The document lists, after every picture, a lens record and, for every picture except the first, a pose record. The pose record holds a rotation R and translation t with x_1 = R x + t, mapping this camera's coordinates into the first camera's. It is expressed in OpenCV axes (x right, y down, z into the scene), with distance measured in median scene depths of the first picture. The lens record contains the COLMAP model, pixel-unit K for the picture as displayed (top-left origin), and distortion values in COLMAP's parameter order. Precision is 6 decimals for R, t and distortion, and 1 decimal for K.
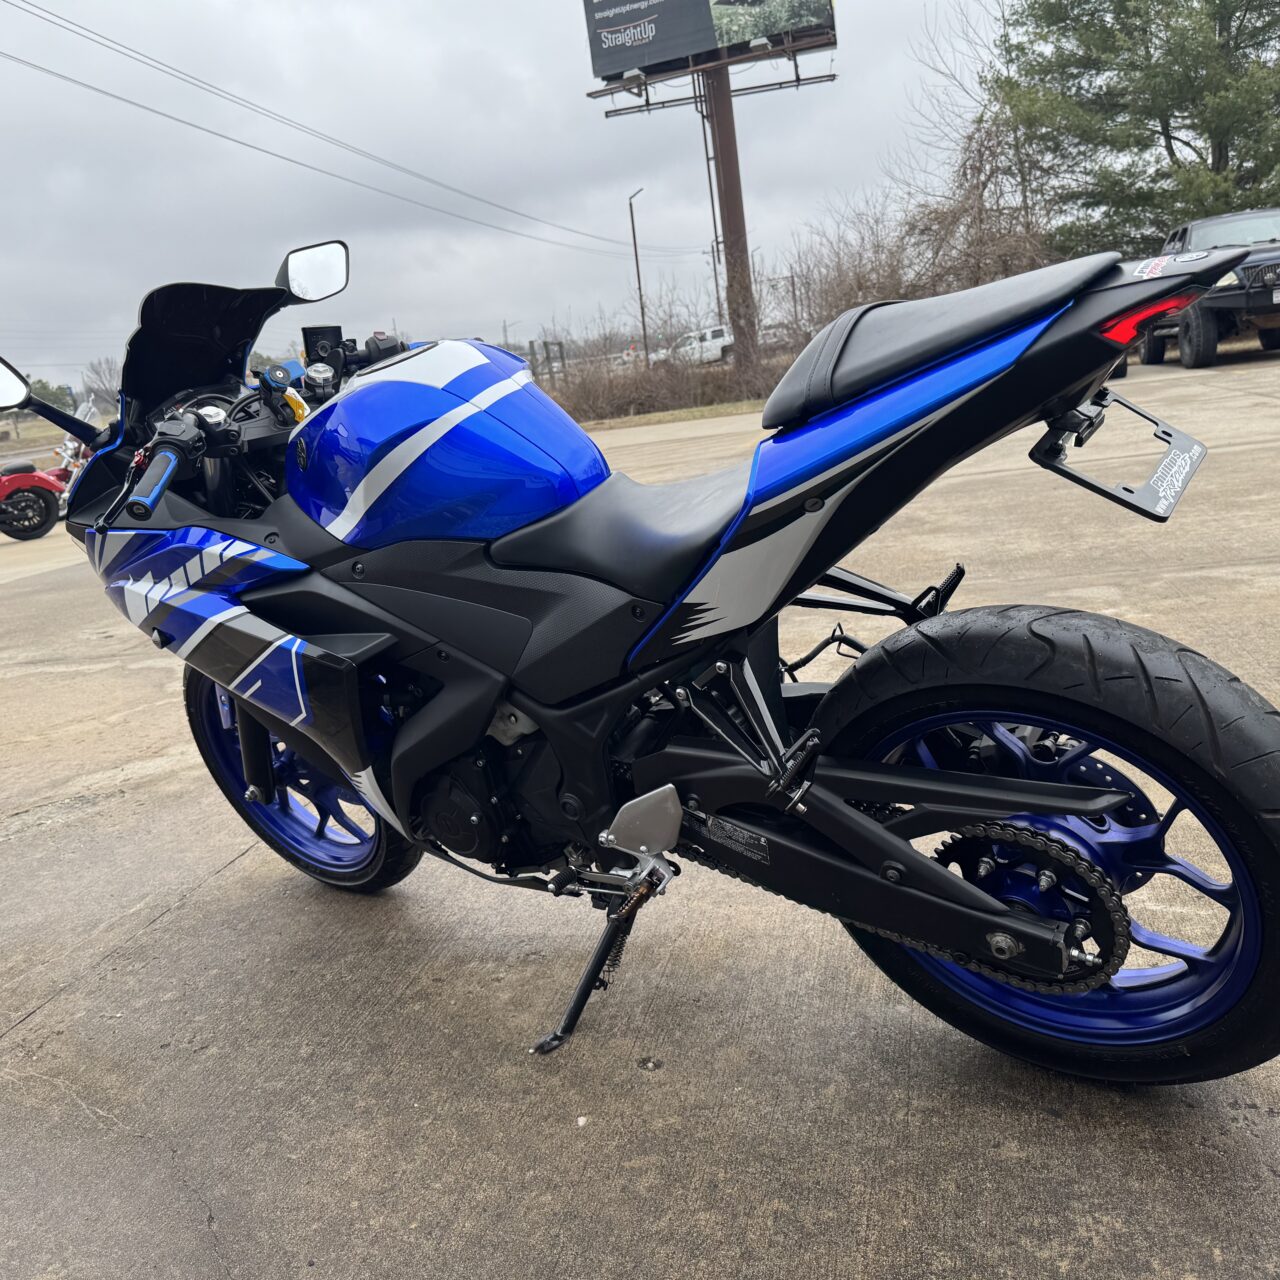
lens RADIAL K [[1219.3, 0, 642.1], [0, 1219.3, 646.6], [0, 0, 1]] dist [0.091373, -0.128443]
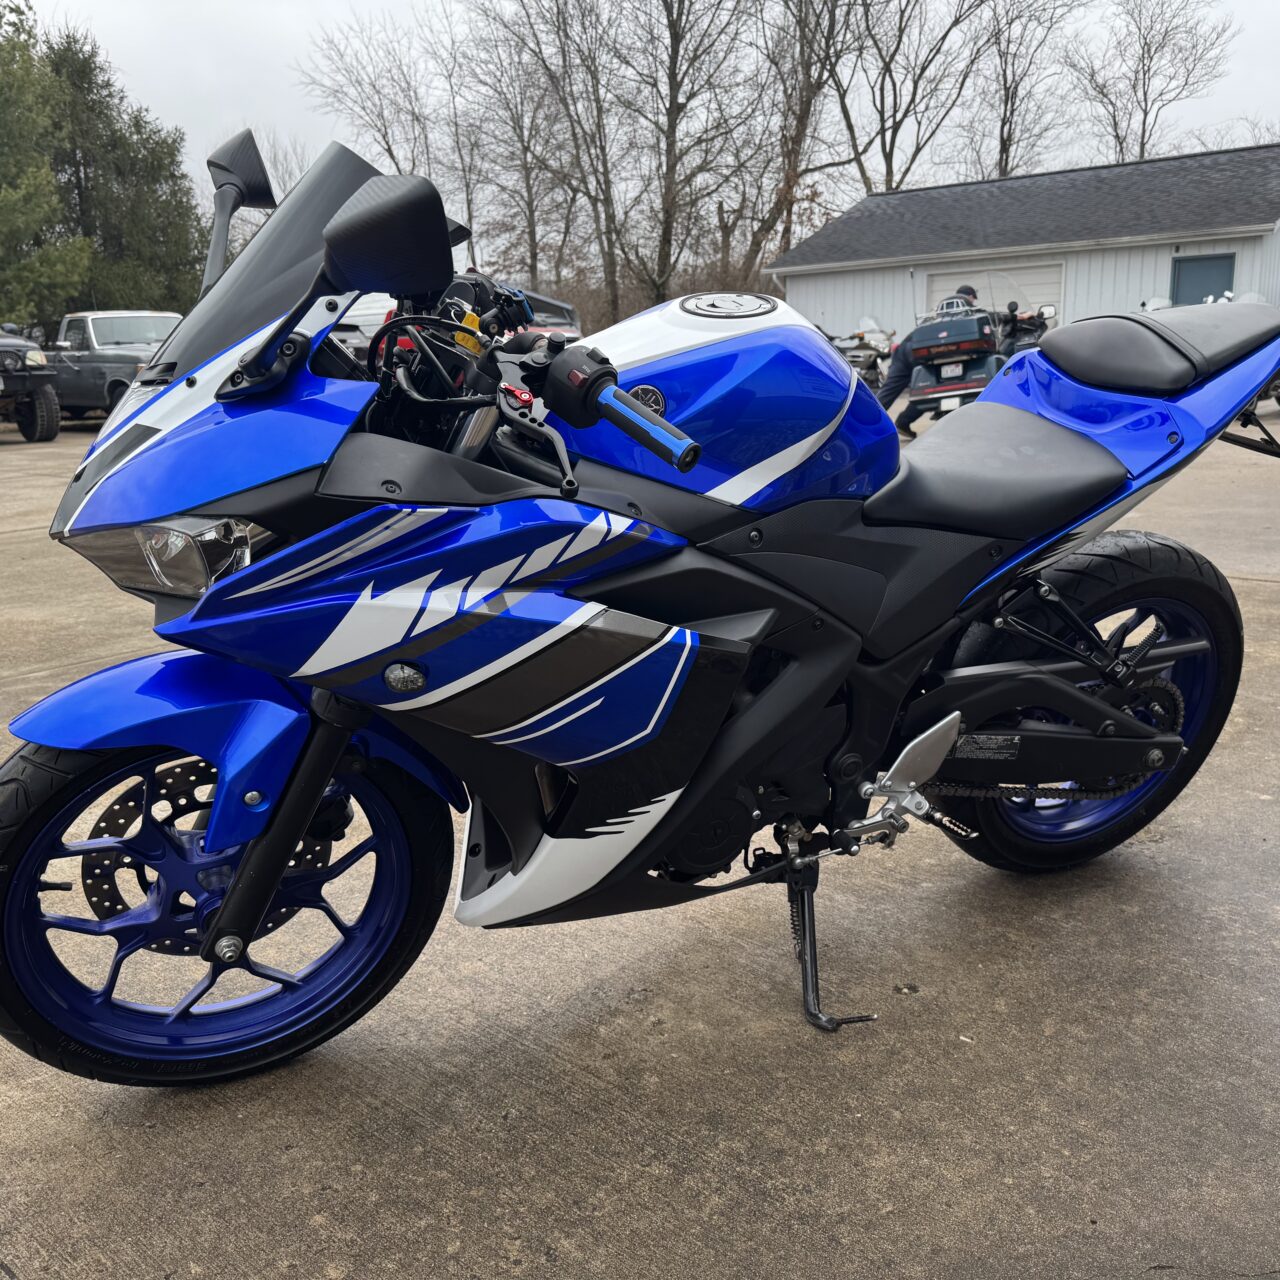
lens RADIAL K [[1219.3, 0, 642.1], [0, 1219.3, 646.6], [0, 0, 1]] dist [0.091373, -0.128443]
pose [[0.509474, -0.121777, 0.851825, -1.023691], [0.128856, 0.989570, 0.064401, -0.053104], [-0.850783, 0.076952, 0.519852, 0.630415]]
